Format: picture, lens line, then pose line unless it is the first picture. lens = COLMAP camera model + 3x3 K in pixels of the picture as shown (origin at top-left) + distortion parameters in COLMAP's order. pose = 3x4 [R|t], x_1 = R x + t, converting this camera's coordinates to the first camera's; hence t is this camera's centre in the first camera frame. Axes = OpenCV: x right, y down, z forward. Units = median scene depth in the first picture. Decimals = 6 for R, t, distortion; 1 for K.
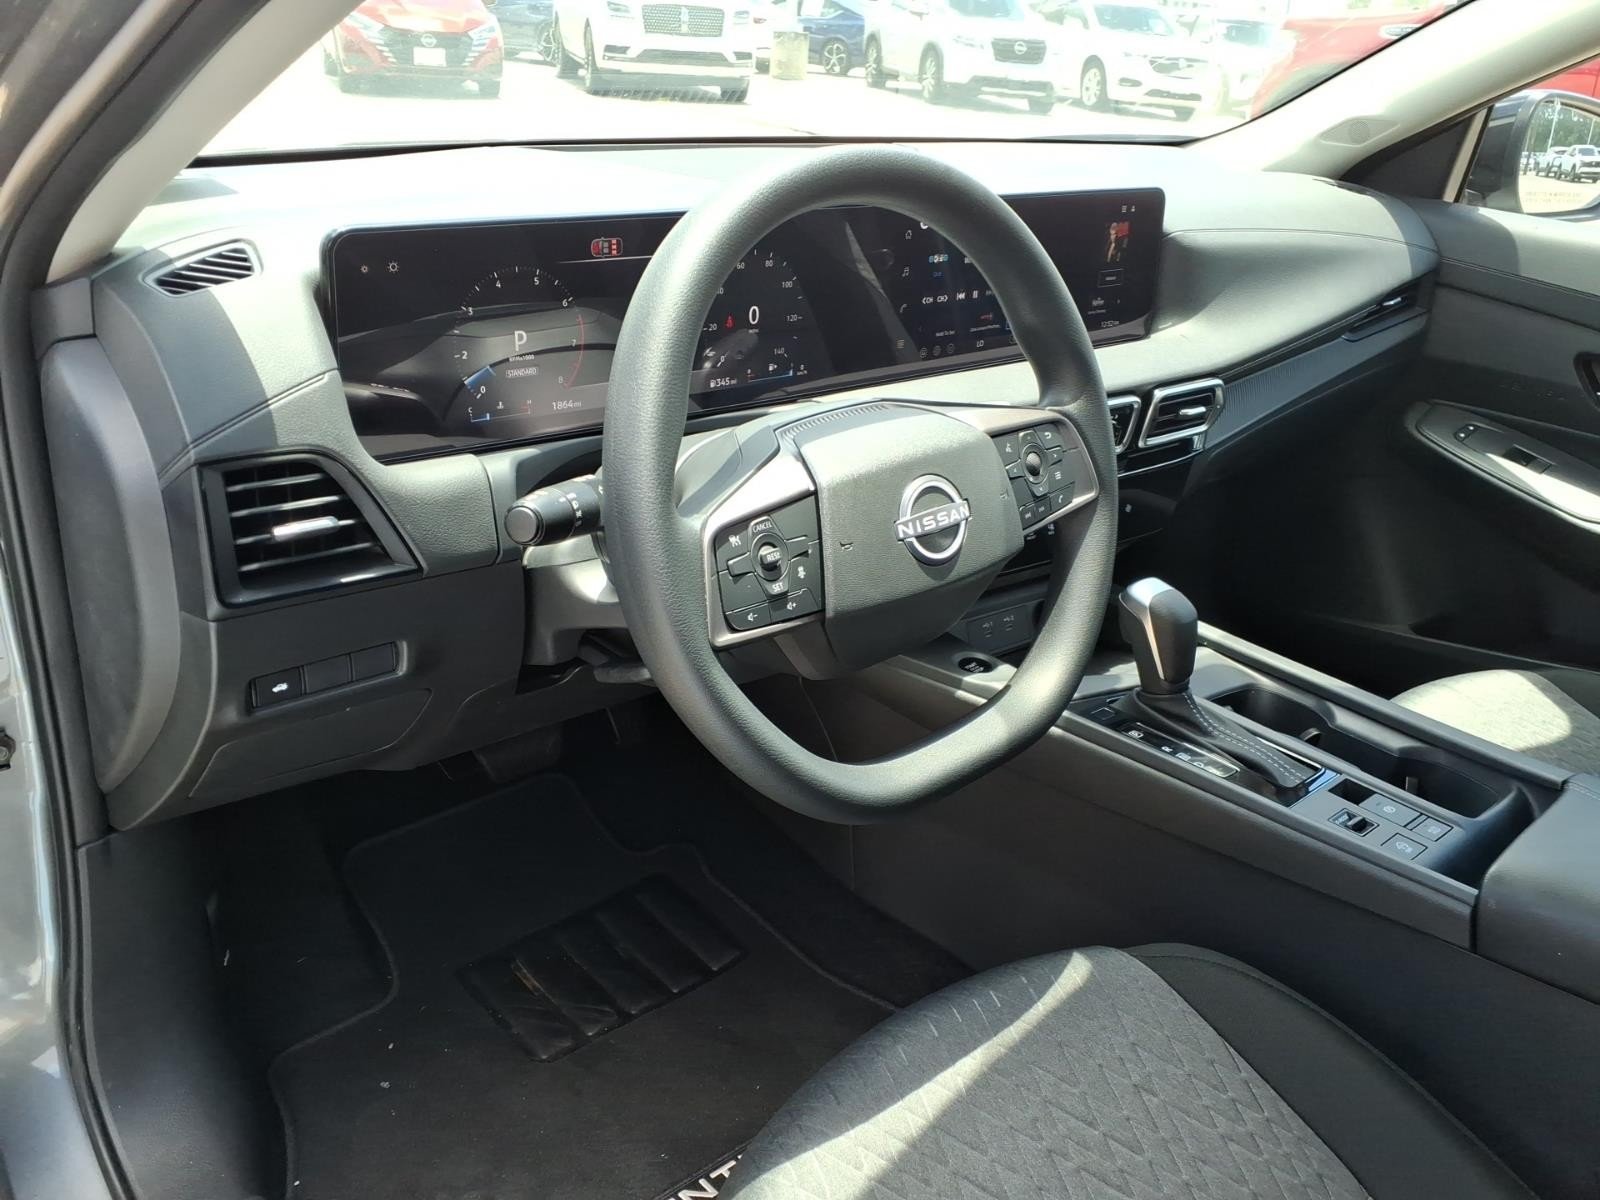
lens RADIAL K [[1279.2, 0, 750.5], [0, 1279.2, 599.1], [0, 0, 1]] dist [0.037772, -0.066701]
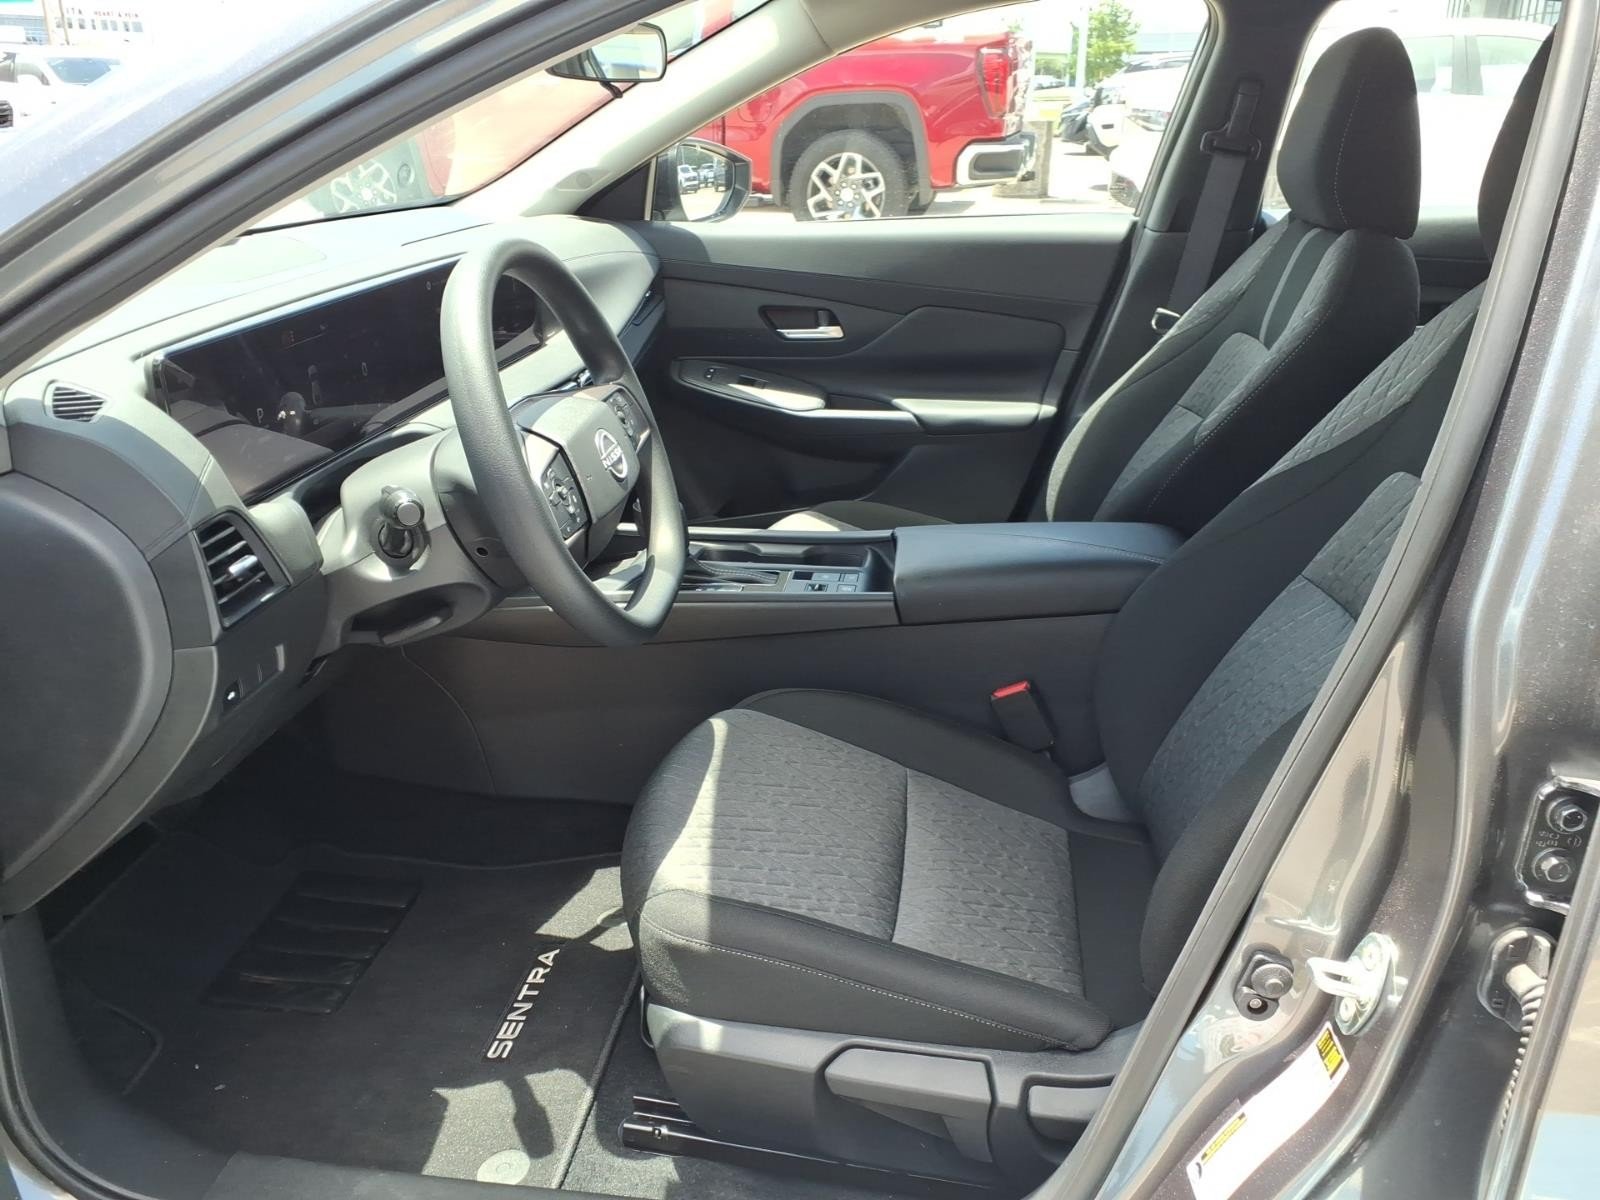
lens RADIAL K [[1289.9, 0, 756.5], [0, 1289.9, 599.2], [0, 0, 1]] dist [0.060825, -0.129848]
pose [[0.761761, -0.297484, 0.575521, -0.532546], [0.315034, 0.946332, 0.072176, 0.037654], [-0.566105, 0.126327, 0.814596, -0.314432]]
